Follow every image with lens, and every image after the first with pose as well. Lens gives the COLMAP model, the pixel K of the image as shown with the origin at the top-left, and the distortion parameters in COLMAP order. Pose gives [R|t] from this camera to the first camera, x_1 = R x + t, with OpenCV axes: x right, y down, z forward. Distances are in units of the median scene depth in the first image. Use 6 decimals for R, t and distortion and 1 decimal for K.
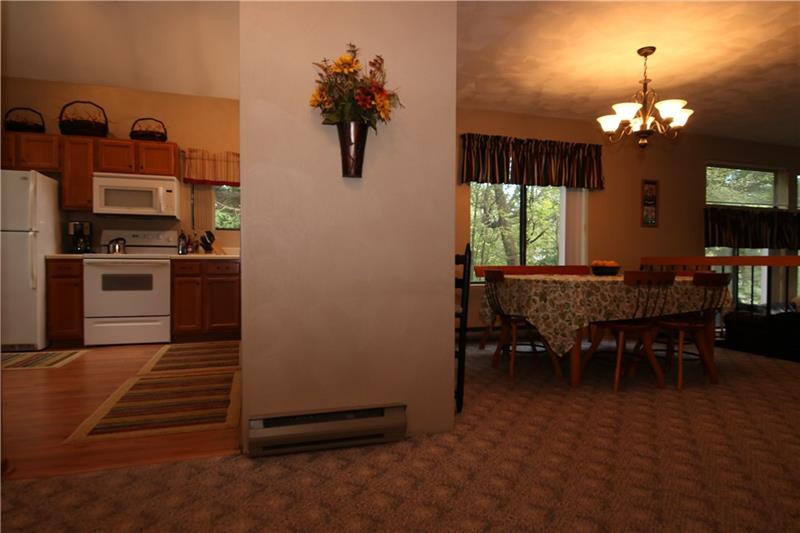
lens RADIAL K [[461.1, 0, 400.2], [0, 461.1, 269.2], [0, 0, 1]] dist [0.055197, -0.065586]
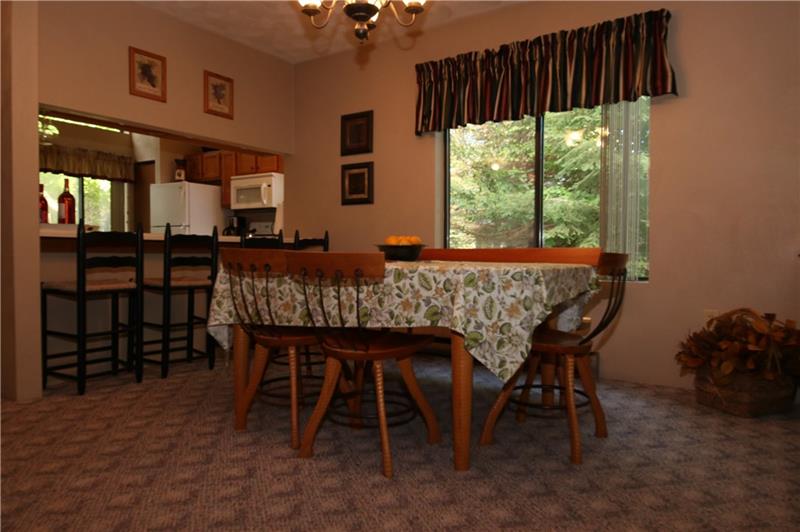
lens RADIAL K [[531.1, 0, 400.0], [0, 531.1, 266.0], [0, 0, 1]] dist [0.027779, 0.000237]
pose [[0.634113, 0.016955, -0.773054, 0.744450], [-0.013031, 0.999852, 0.011240, 0.011886], [0.773130, 0.002946, 0.634240, 0.430764]]
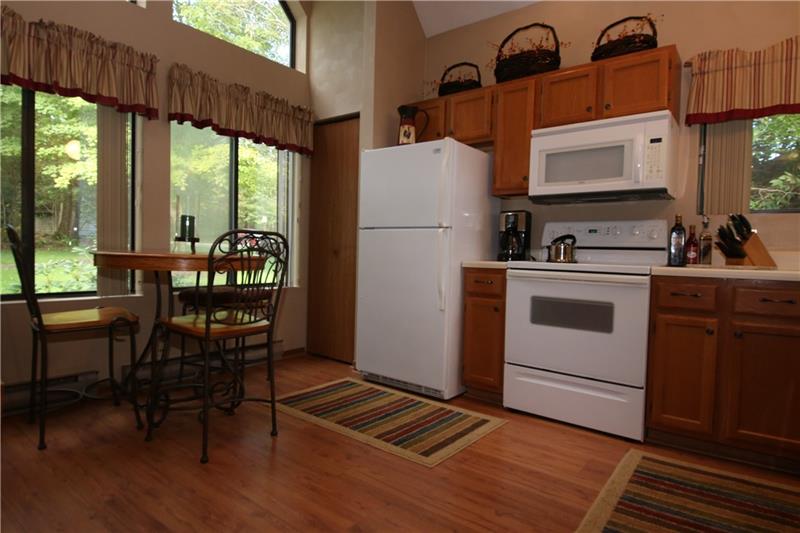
lens RADIAL K [[453.0, 0, 402.2], [0, 453.0, 265.7], [0, 0, 1]] dist [0.053487, -0.055852]
pose [[0.562071, 0.036926, -0.826264, -0.239252], [-0.037977, 0.999101, 0.018815, -0.030755], [0.826216, 0.020804, 0.562968, 0.506615]]
